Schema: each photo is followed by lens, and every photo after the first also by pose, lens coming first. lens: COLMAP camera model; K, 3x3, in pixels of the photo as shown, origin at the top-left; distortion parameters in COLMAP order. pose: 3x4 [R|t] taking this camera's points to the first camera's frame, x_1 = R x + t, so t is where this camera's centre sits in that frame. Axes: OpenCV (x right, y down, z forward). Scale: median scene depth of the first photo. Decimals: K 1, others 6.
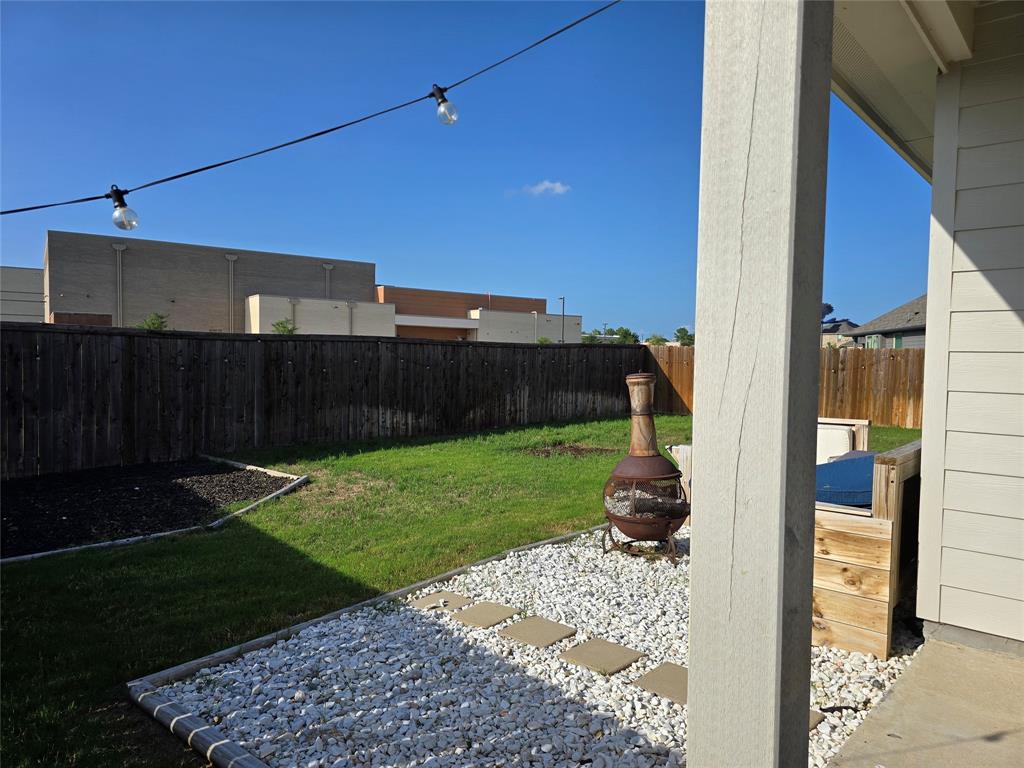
lens RADIAL K [[685.8, 0, 512.0], [0, 685.8, 384.0], [0, 0, 1]] dist [0.008166, 0.000958]
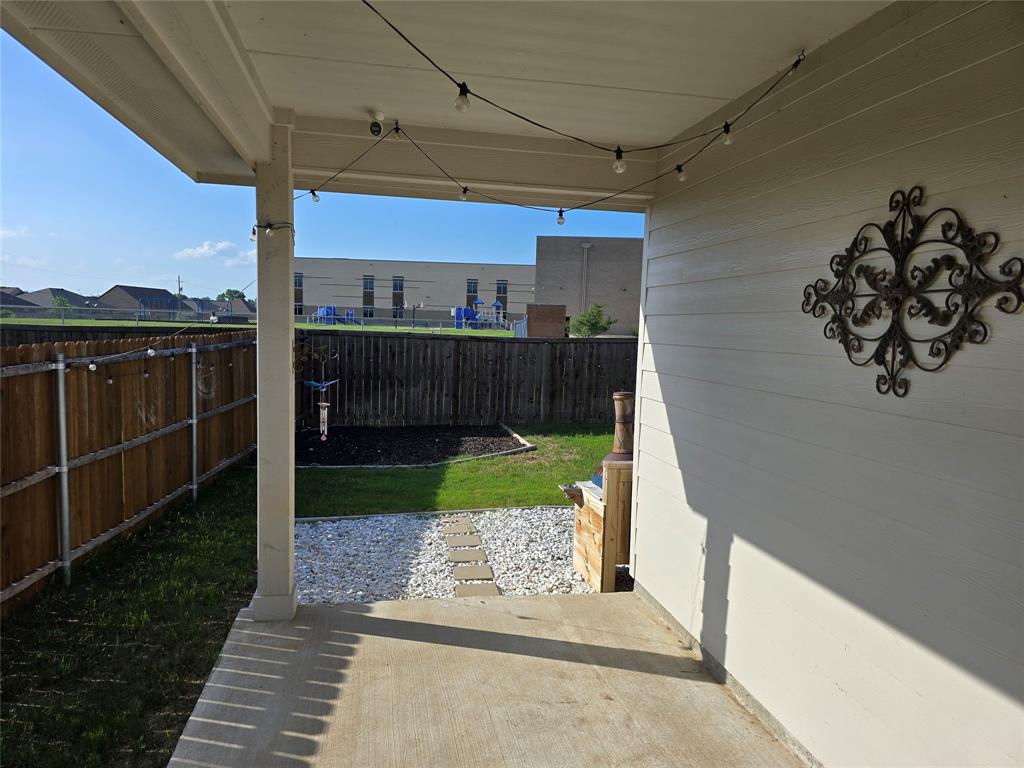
lens RADIAL K [[673.1, 0, 512.0], [0, 673.1, 384.0], [0, 0, 1]] dist [0.050823, -0.000141]
pose [[0.796963, 0.059791, -0.601062, 0.412542], [-0.042721, 0.998176, 0.042650, -0.040243], [0.602515, -0.008312, 0.798064, -0.100524]]
